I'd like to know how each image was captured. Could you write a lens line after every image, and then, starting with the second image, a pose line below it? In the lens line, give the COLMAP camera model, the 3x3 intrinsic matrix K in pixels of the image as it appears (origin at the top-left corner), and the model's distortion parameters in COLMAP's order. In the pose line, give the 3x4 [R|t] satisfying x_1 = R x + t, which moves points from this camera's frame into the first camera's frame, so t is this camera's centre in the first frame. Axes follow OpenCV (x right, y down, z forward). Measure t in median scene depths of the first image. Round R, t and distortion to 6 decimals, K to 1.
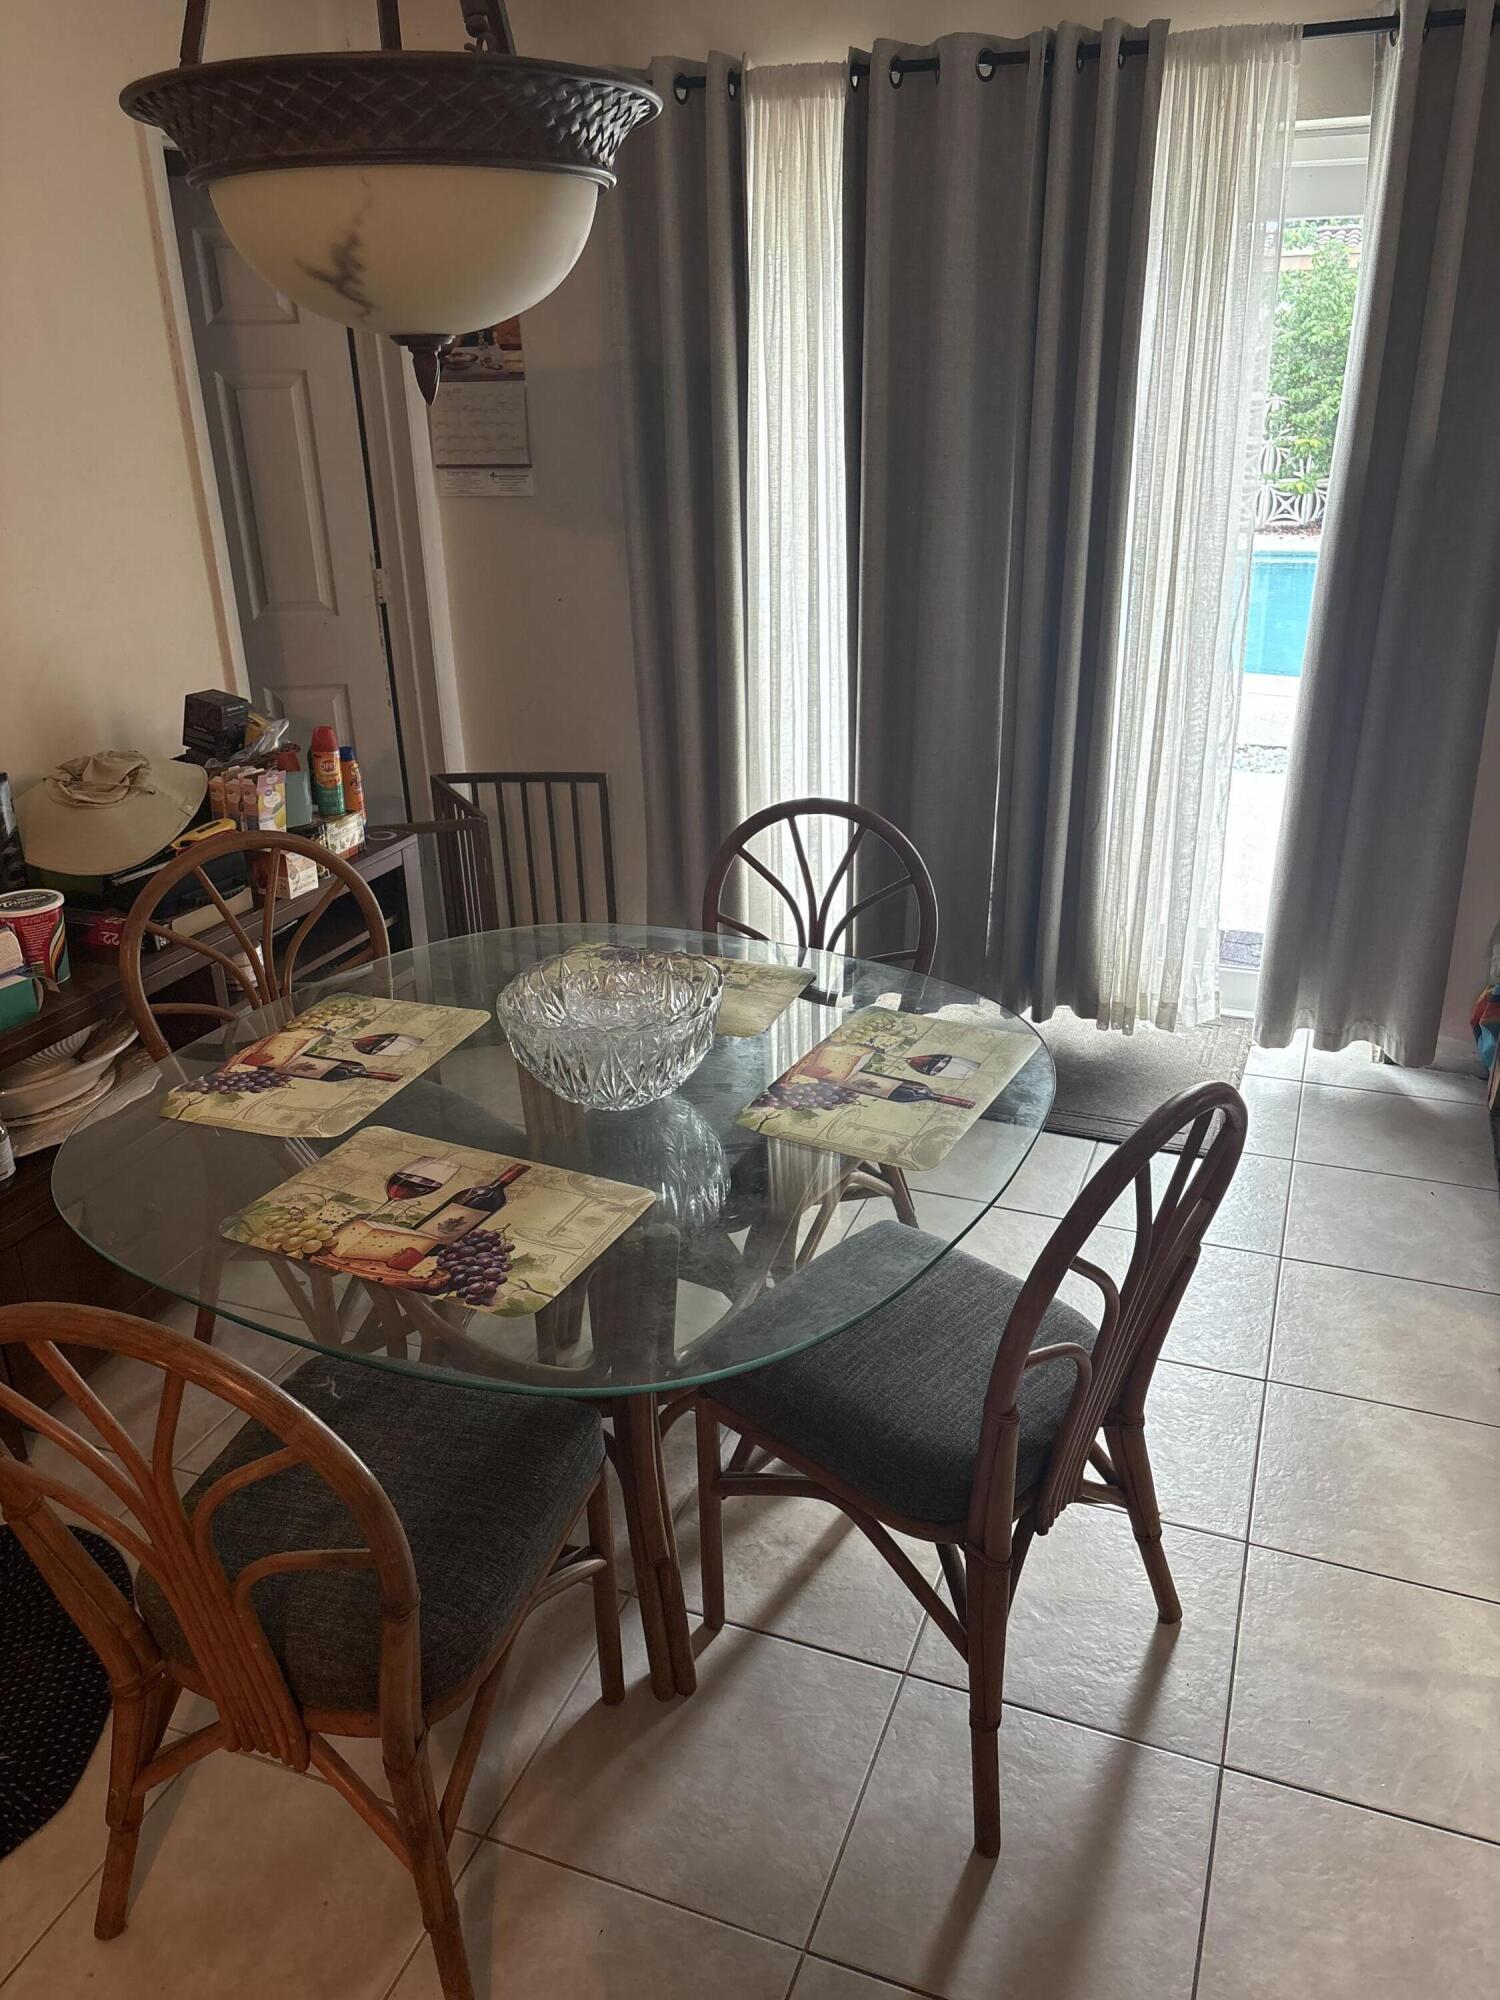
lens RADIAL K [[1508.0, 0, 765.0], [0, 1508.0, 993.6], [0, 0, 1]] dist [0.037691, -0.007462]
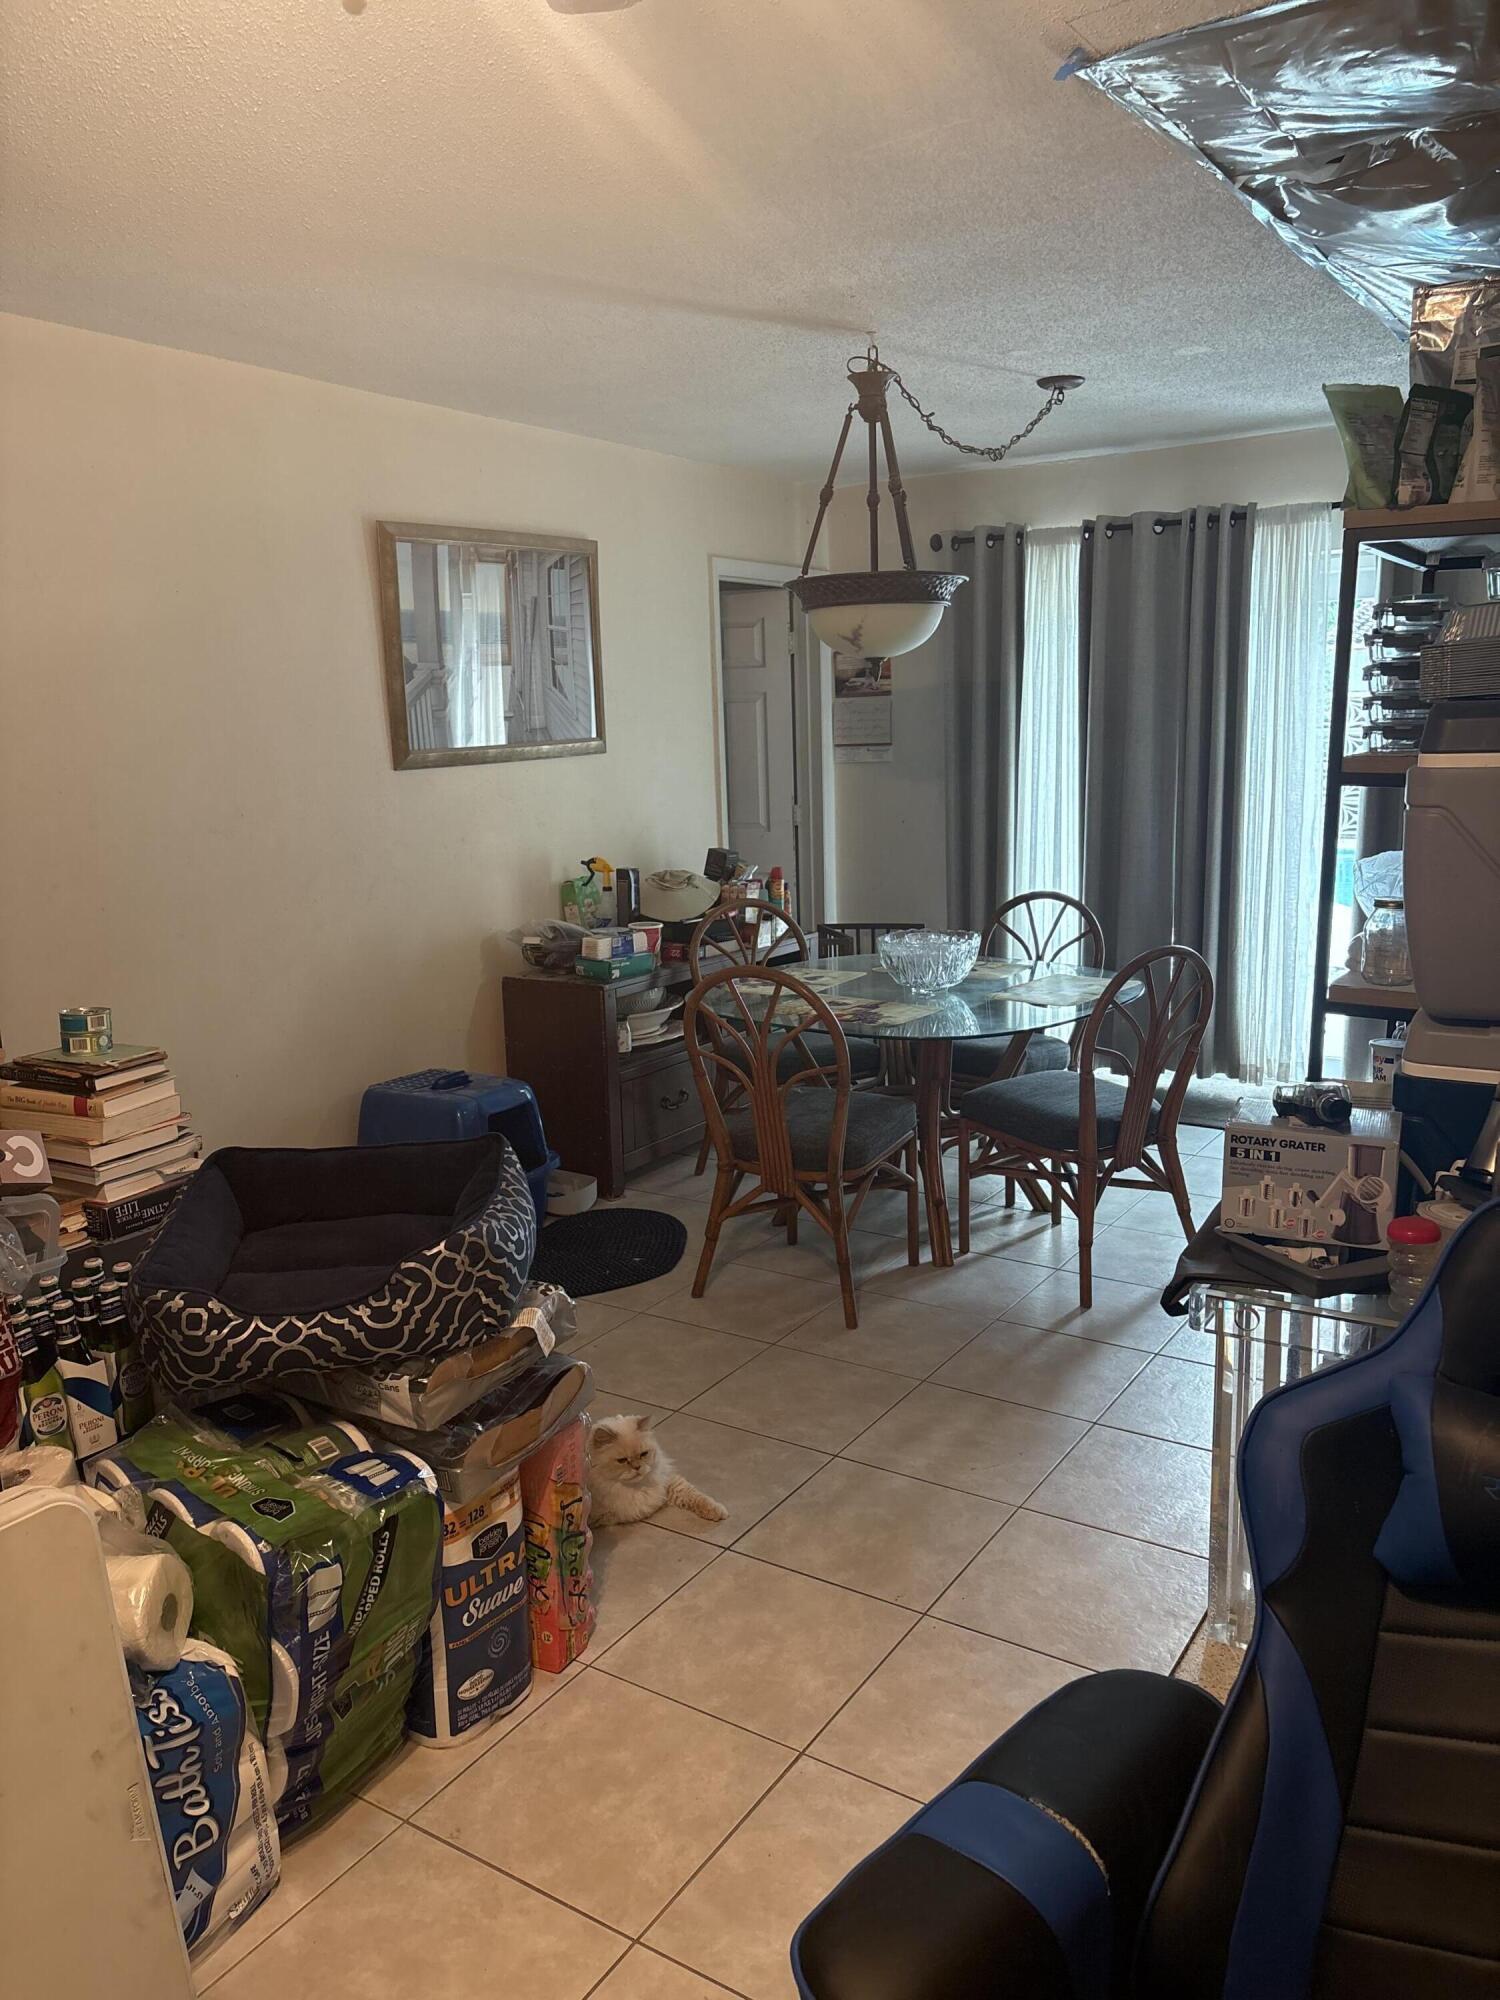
lens RADIAL K [[1508.0, 0, 744.8], [0, 1508.0, 1007.6], [0, 0, 1]] dist [0.037691, -0.007462]
pose [[0.976056, 0.031692, -0.215198, 0.069721], [-0.074463, 0.978236, -0.193673, 0.339706], [0.204377, 0.205060, 0.957173, -0.712087]]
